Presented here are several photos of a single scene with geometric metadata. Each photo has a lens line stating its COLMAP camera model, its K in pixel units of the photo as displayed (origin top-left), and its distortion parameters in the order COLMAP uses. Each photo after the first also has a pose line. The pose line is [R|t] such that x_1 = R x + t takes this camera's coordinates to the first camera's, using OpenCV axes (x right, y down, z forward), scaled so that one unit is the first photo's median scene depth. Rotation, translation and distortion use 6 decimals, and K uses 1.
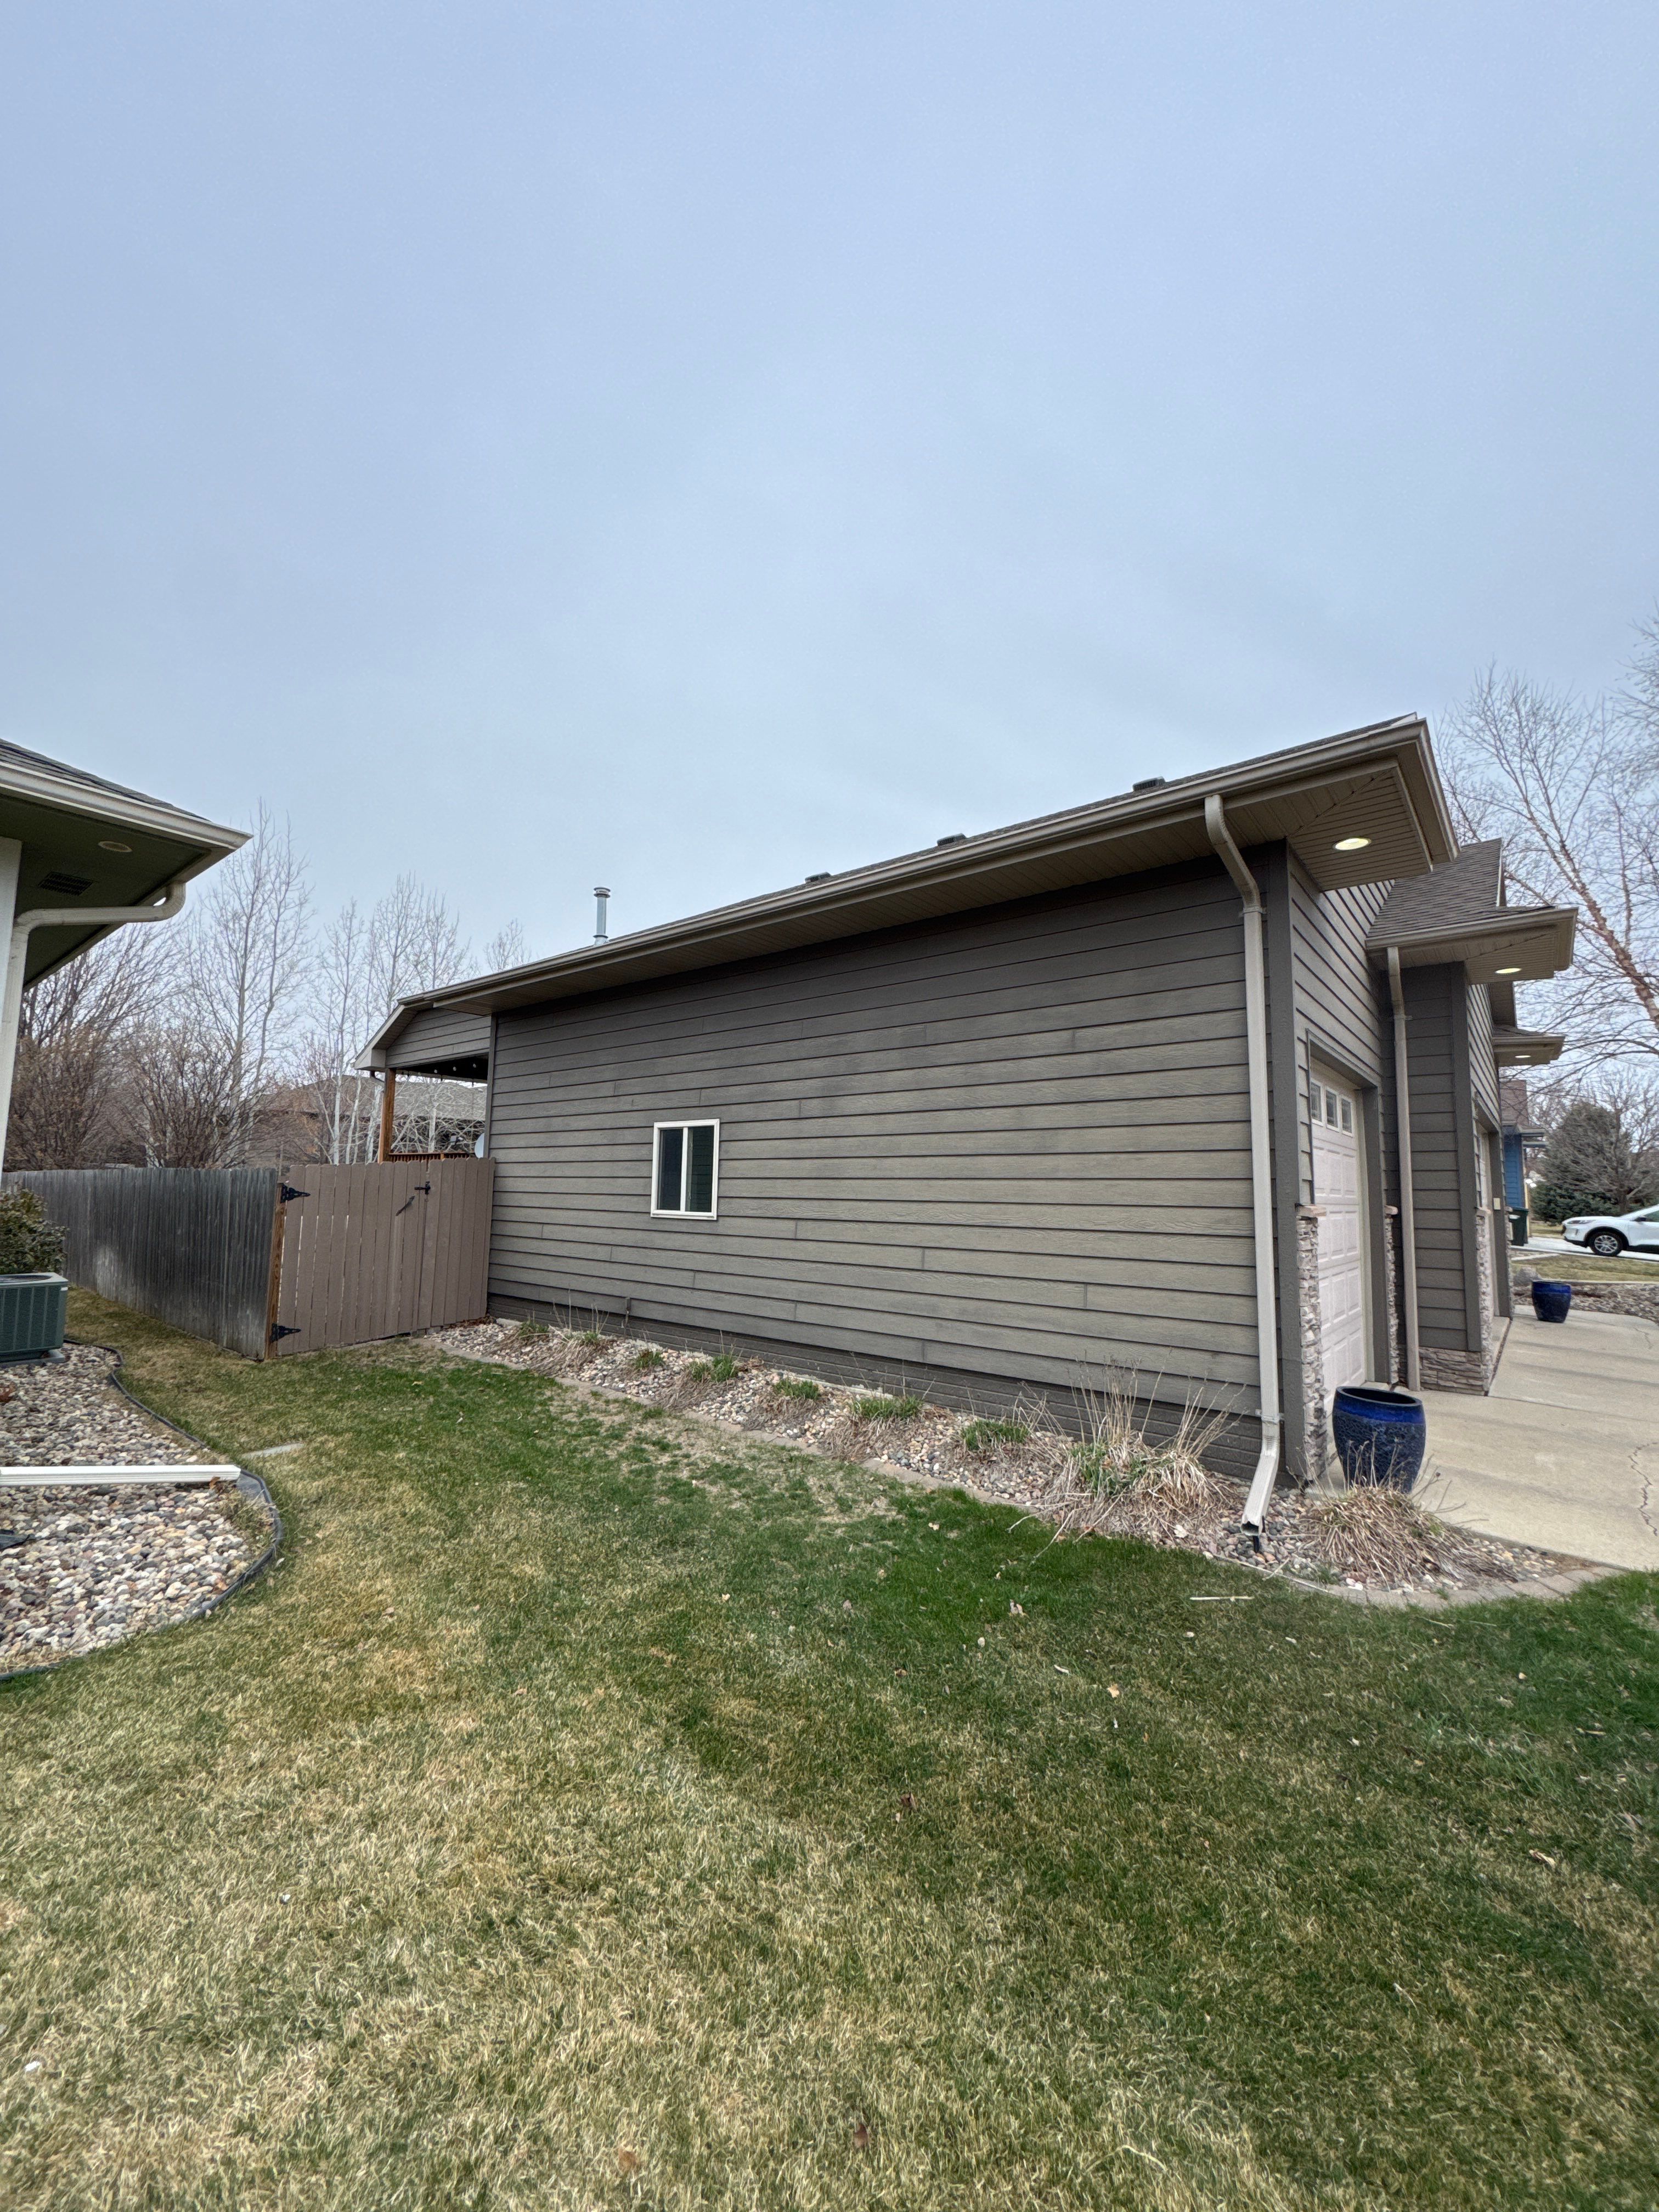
lens RADIAL K [[872.1, 0, 826.3], [0, 872.1, 1102.4], [0, 0, 1]] dist [-0.001556, 0.000322]
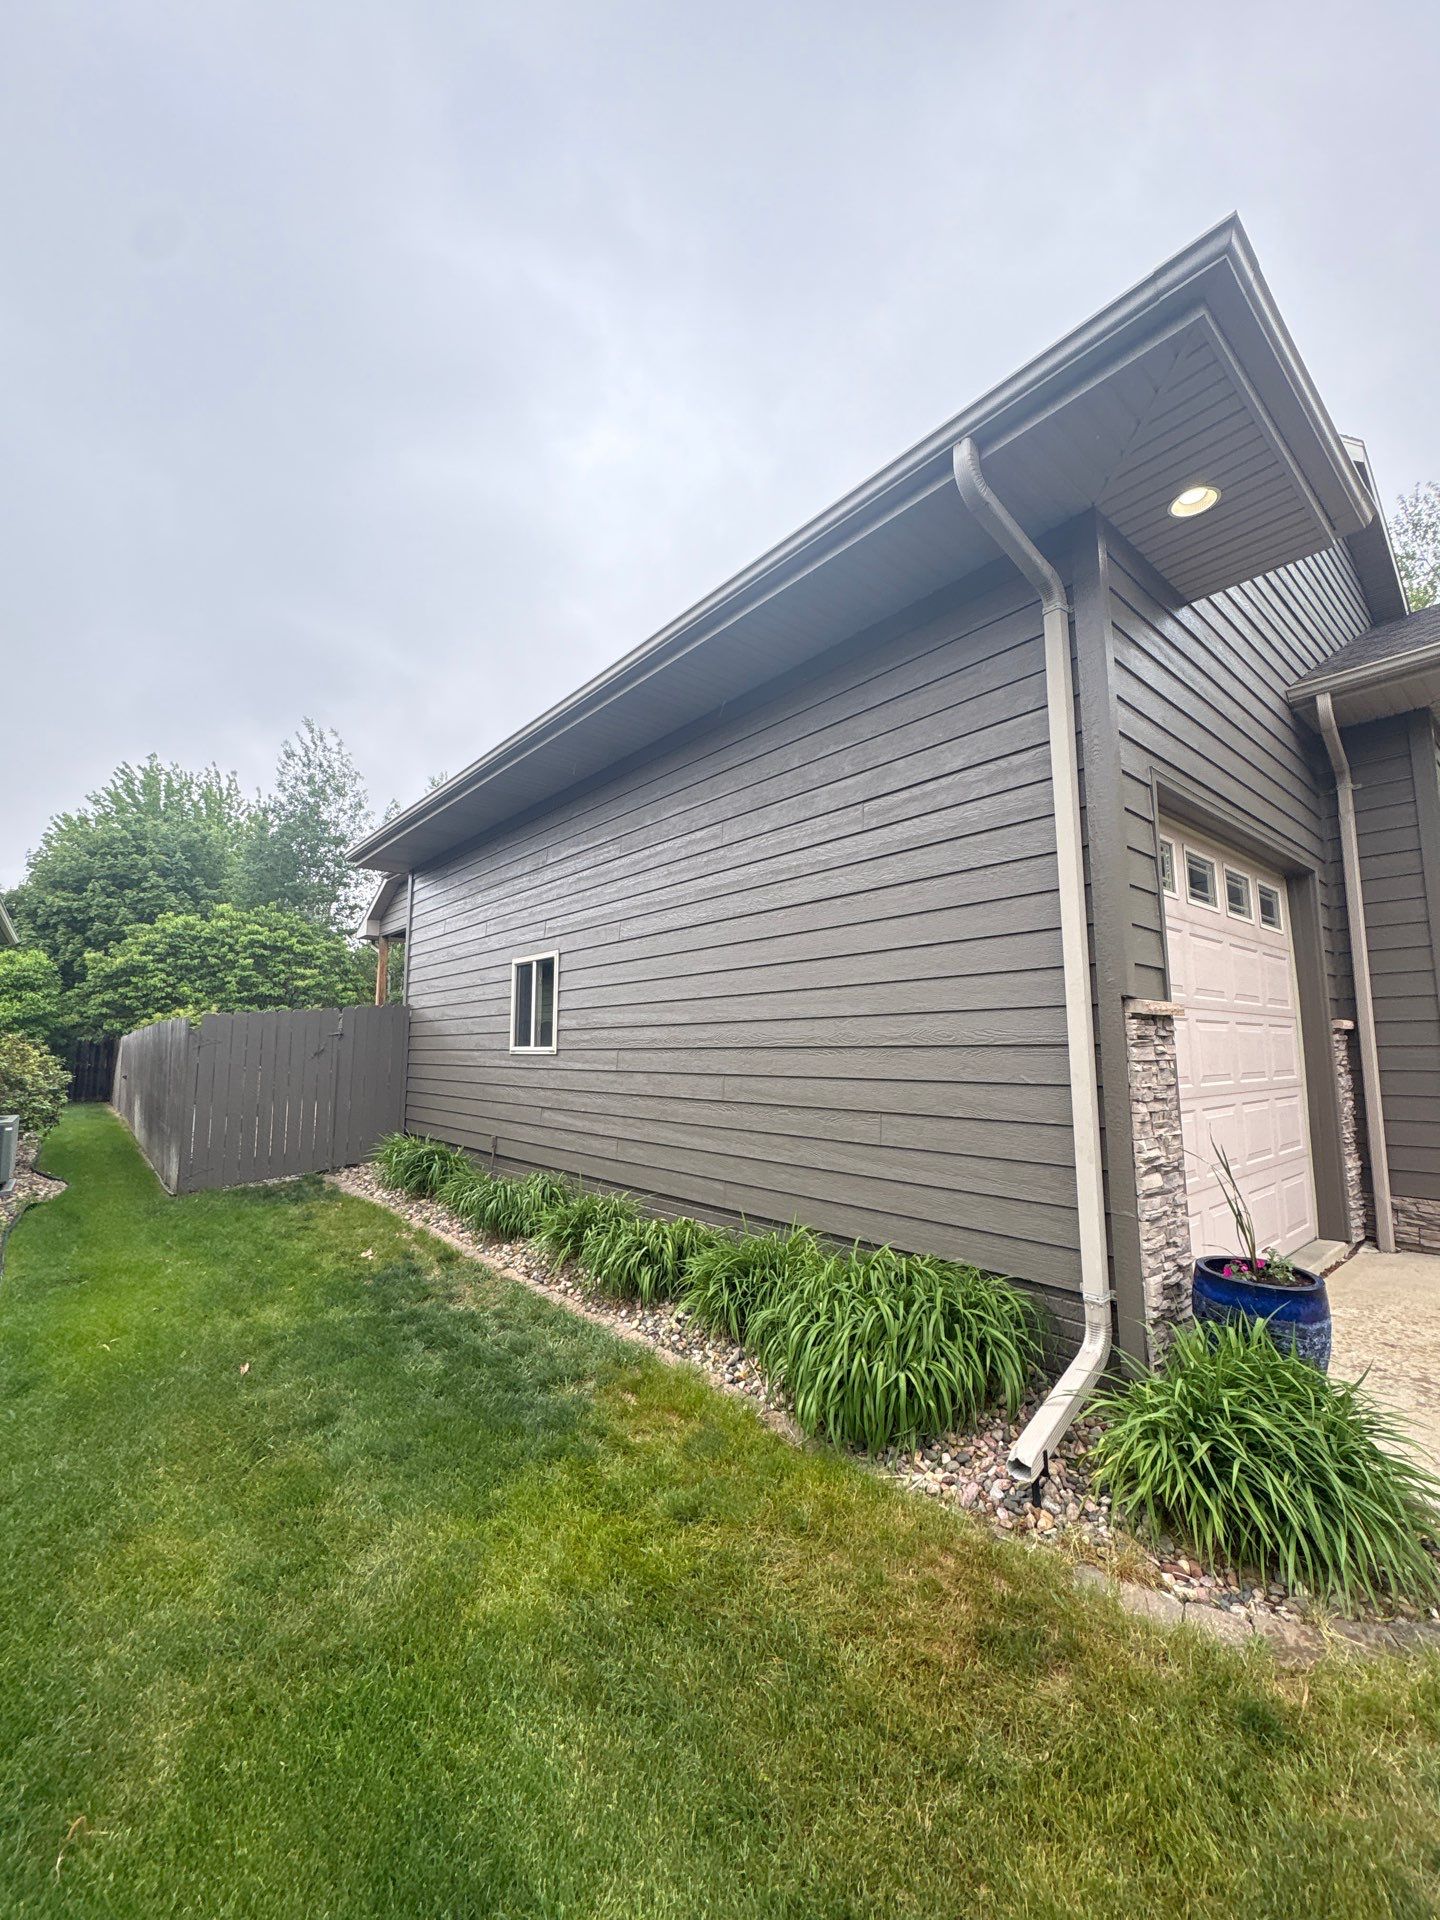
lens RADIAL K [[766.3, 0, 721.8], [0, 766.3, 957.8], [0, 0, 1]] dist [0.000876, 0.000311]
pose [[0.984742, -0.041487, -0.169000, 0.211683], [0.038790, 0.999062, -0.019231, 0.055113], [0.169640, 0.012382, 0.985428, 0.211536]]
